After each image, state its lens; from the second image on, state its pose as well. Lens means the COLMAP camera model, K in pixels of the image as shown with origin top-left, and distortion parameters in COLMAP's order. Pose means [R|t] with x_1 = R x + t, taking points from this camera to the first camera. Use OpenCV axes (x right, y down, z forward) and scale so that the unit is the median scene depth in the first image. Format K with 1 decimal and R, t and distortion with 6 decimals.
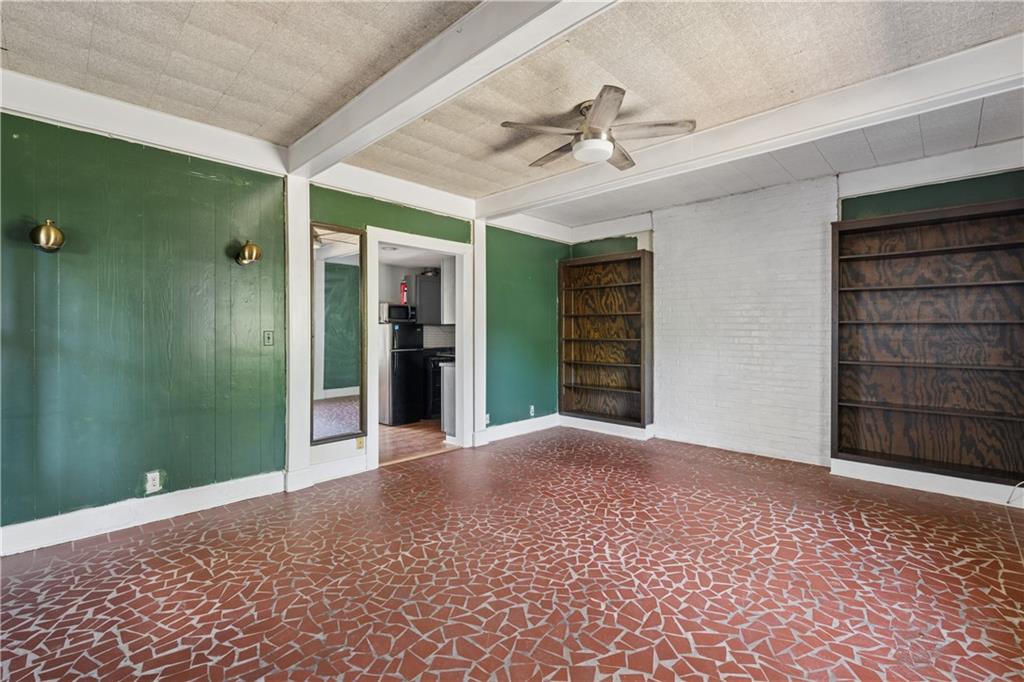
lens RADIAL K [[447.0, 0, 509.8], [0, 447.0, 331.6], [0, 0, 1]] dist [-0.008749, 0.000864]
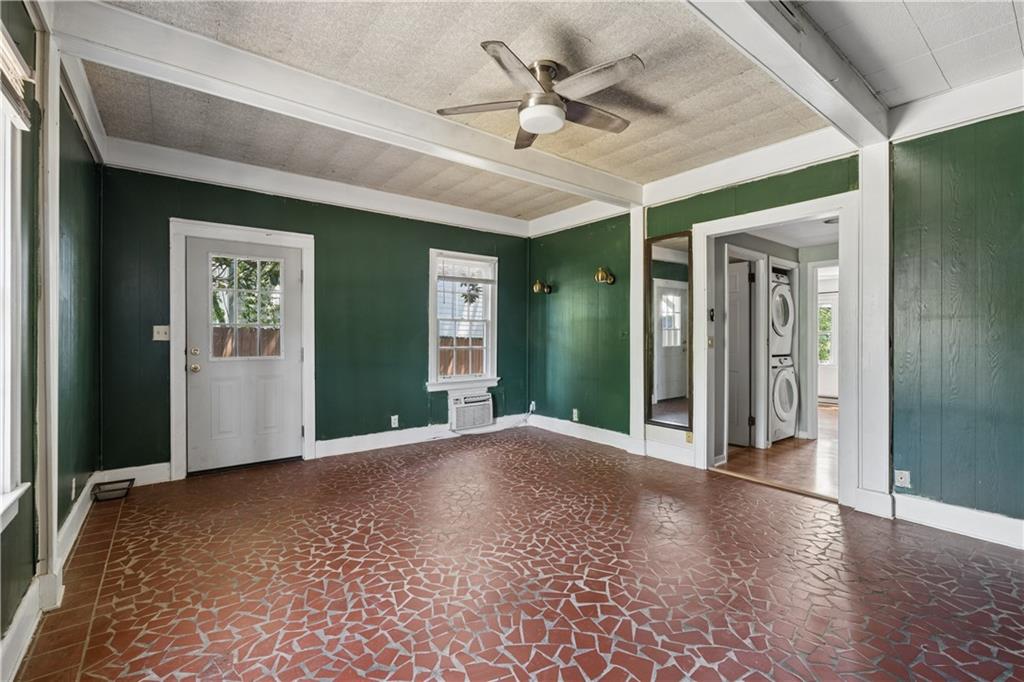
lens RADIAL K [[447.0, 0, 515.6], [0, 447.0, 338.3], [0, 0, 1]] dist [-0.008749, 0.000864]
pose [[-0.135051, 0.005493, -0.990823, 0.985025], [-0.001656, 0.999982, 0.005770, 0.020480], [0.990837, 0.002420, -0.135039, 0.985298]]
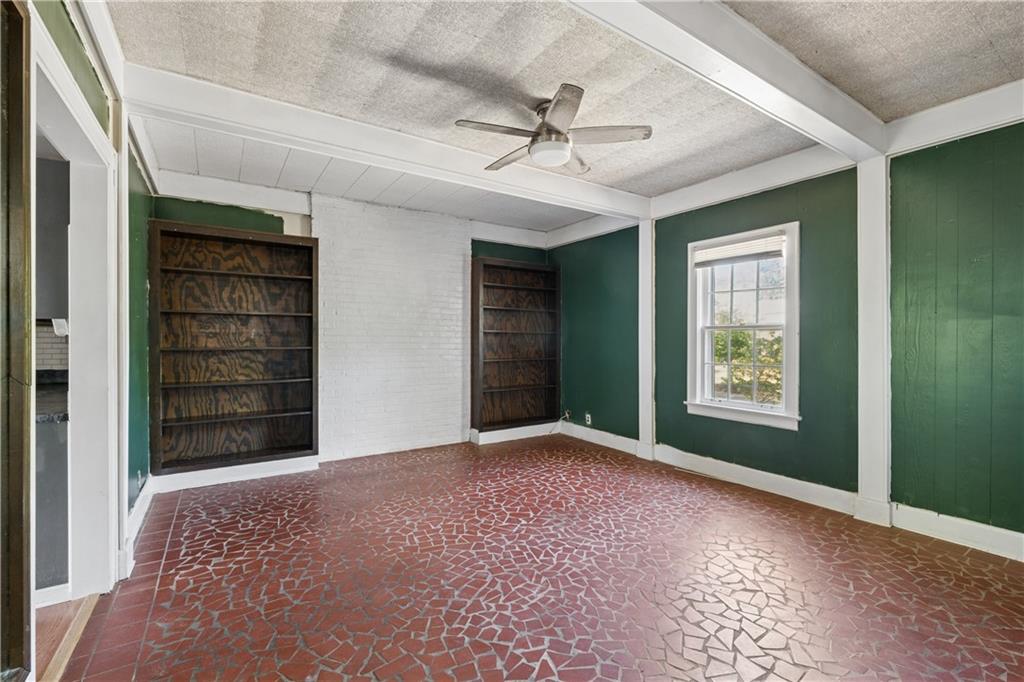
lens RADIAL K [[447.0, 0, 508.5], [0, 447.0, 340.2], [0, 0, 1]] dist [-0.008749, 0.000864]
pose [[0.214407, -0.004590, 0.976734, -0.730959], [-0.002471, 0.999983, 0.005241, -0.001497], [-0.976741, -0.003537, 0.214392, 0.810061]]
